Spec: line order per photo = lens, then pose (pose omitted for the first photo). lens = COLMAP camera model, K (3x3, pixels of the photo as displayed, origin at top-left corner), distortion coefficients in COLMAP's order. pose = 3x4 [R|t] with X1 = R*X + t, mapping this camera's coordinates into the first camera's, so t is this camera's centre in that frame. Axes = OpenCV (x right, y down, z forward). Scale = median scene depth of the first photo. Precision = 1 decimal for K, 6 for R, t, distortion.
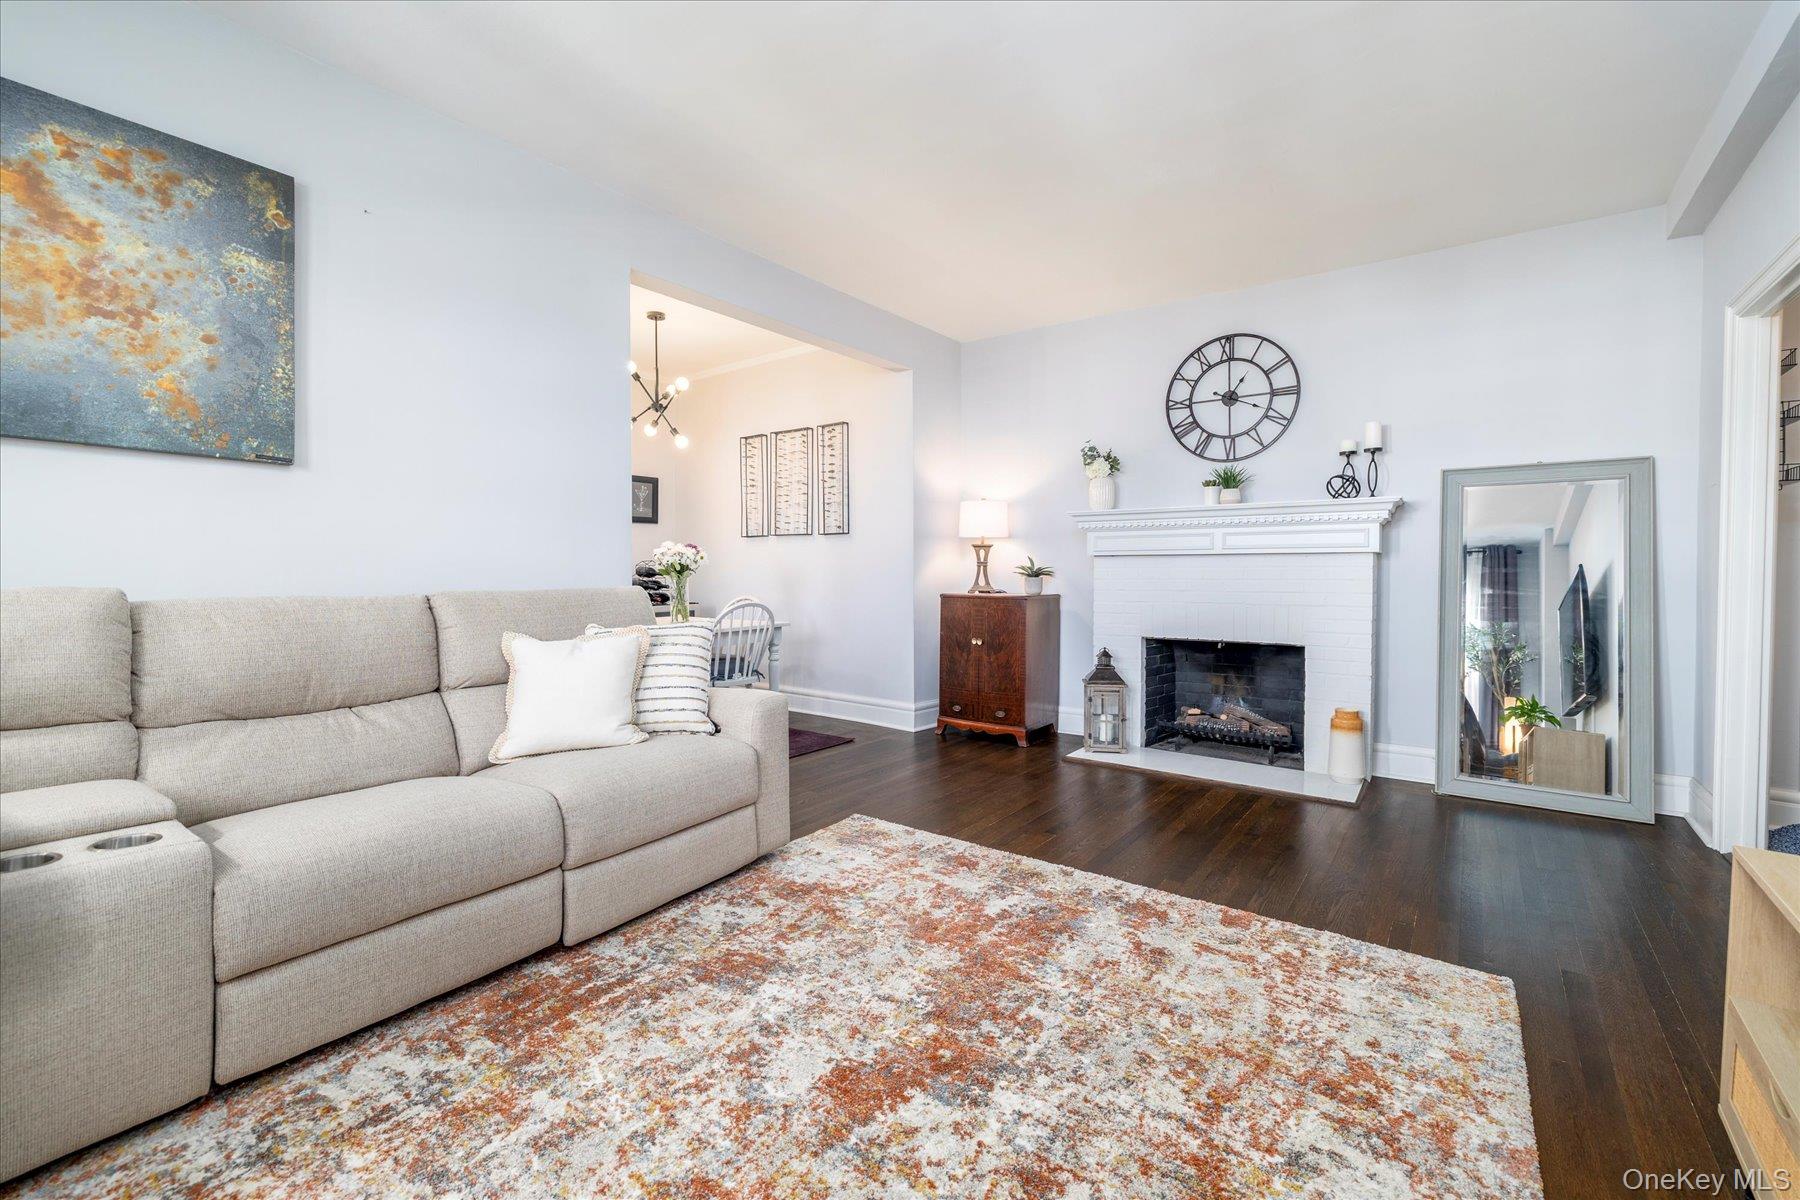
lens RADIAL K [[754.6, 0, 913.3], [0, 754.6, 582.1], [0, 0, 1]] dist [0.001741, -0.000094]
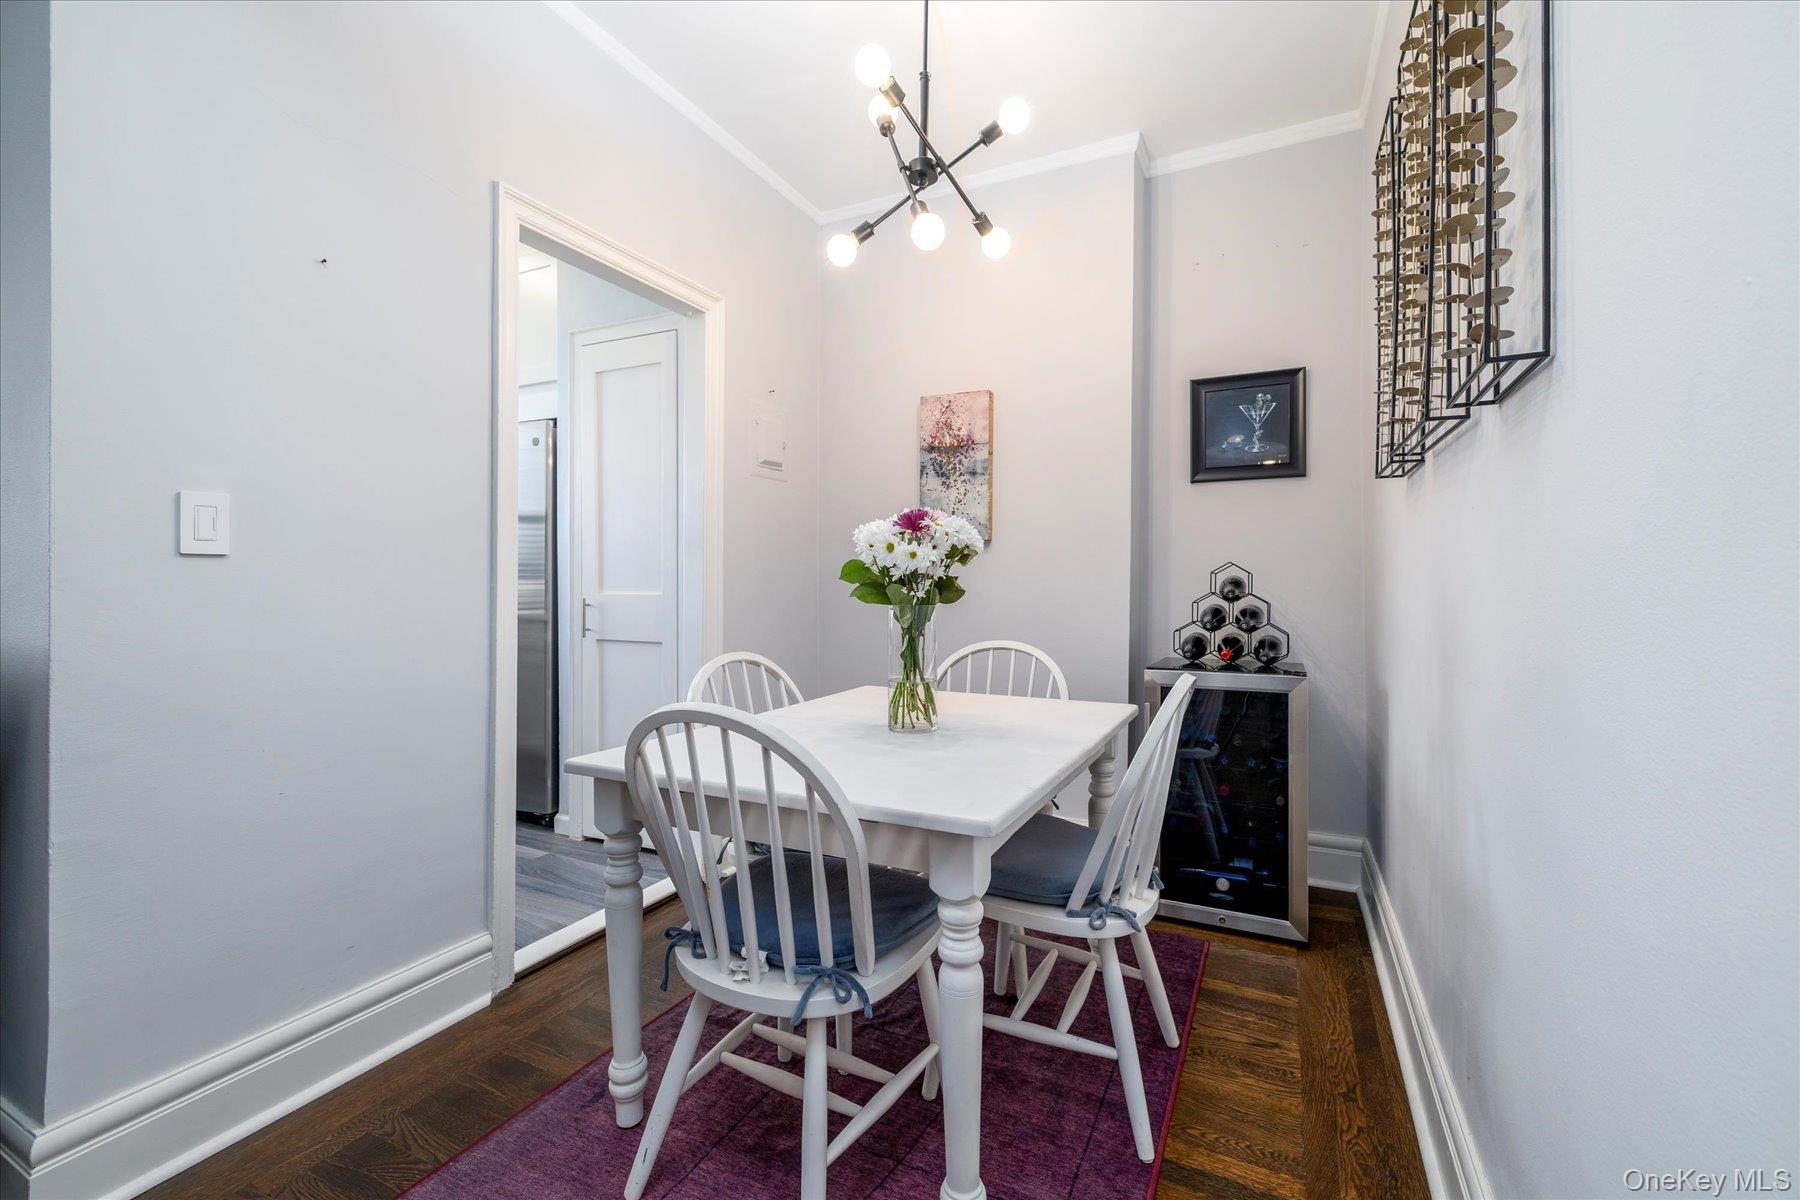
lens RADIAL K [[754.6, 0, 913.3], [0, 754.6, 582.1], [0, 0, 1]] dist [0.001741, -0.000094]
pose [[0.188895, -0.001659, -0.981996, 0.110538], [-0.021281, 0.999757, -0.005783, -0.032741], [0.981767, 0.021990, 0.188814, 2.012693]]
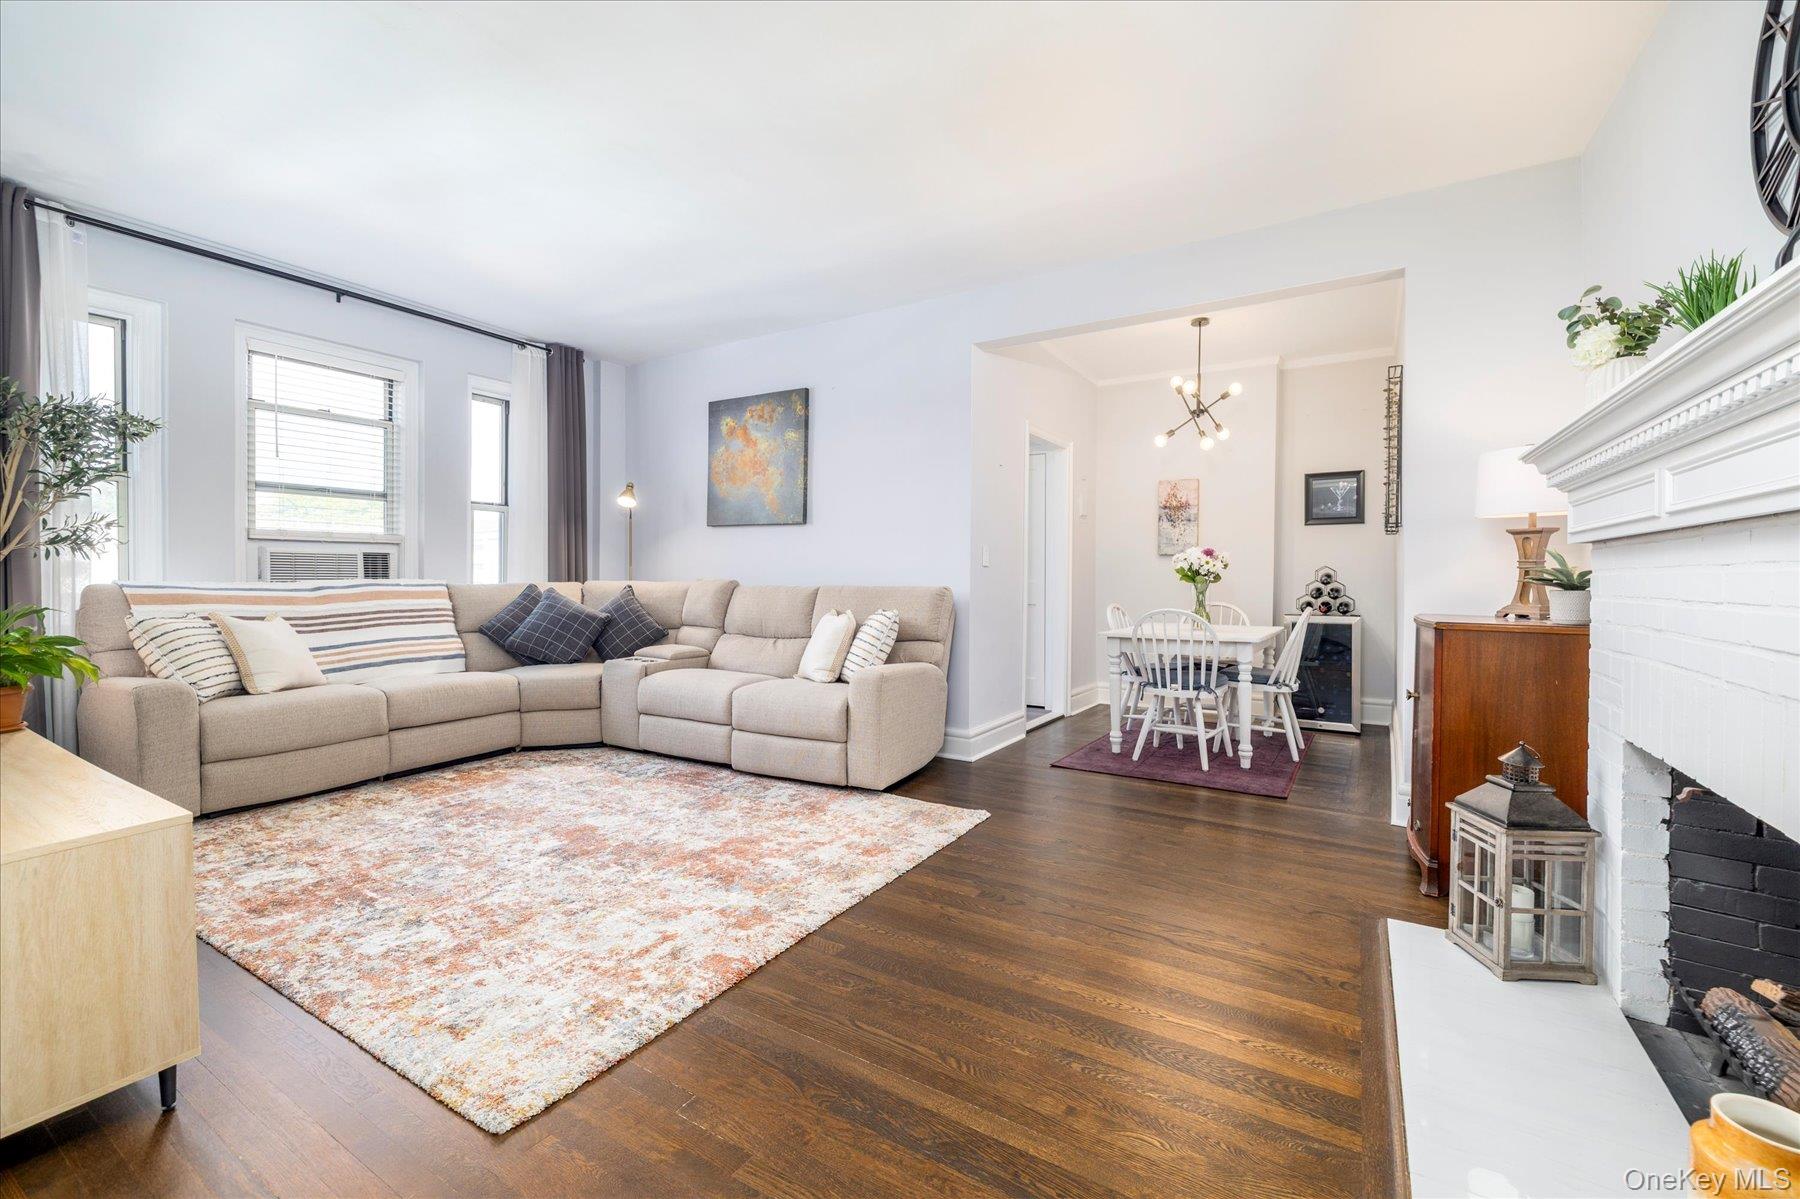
lens RADIAL K [[753.2, 0, 906.0], [0, 753.2, 581.4], [0, 0, 1]] dist [0.000255, 0.000060]
pose [[0.080766, 0.006565, -0.996711, 1.366767], [-0.022652, 0.999732, 0.004749, -0.011637], [0.996476, 0.022194, 0.080893, 1.172145]]
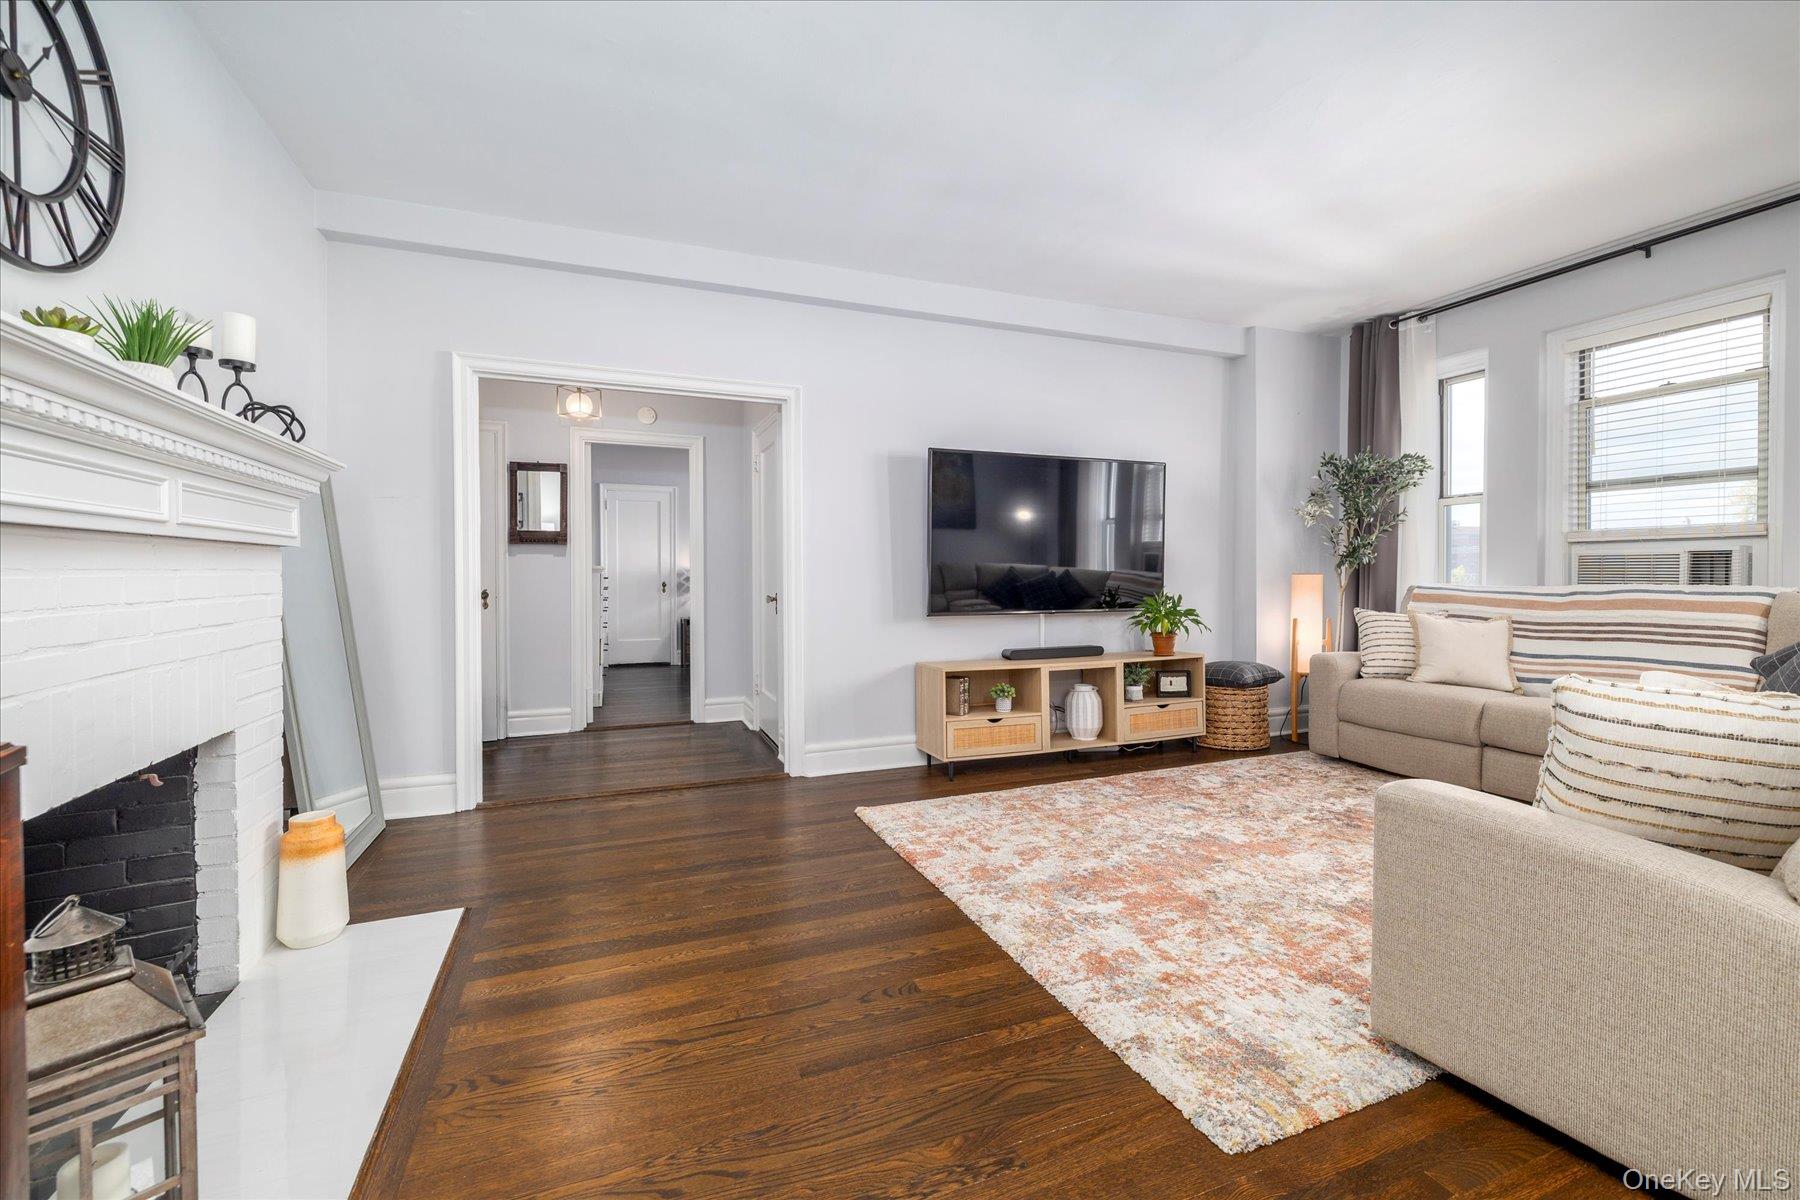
lens RADIAL K [[754.6, 0, 913.3], [0, 754.6, 582.1], [0, 0, 1]] dist [0.001741, -0.000094]
pose [[-0.850884, -0.006827, 0.525309, -0.209828], [0.008761, 0.999592, 0.027182, -0.039006], [-0.525280, 0.027731, -0.850478, 2.128359]]
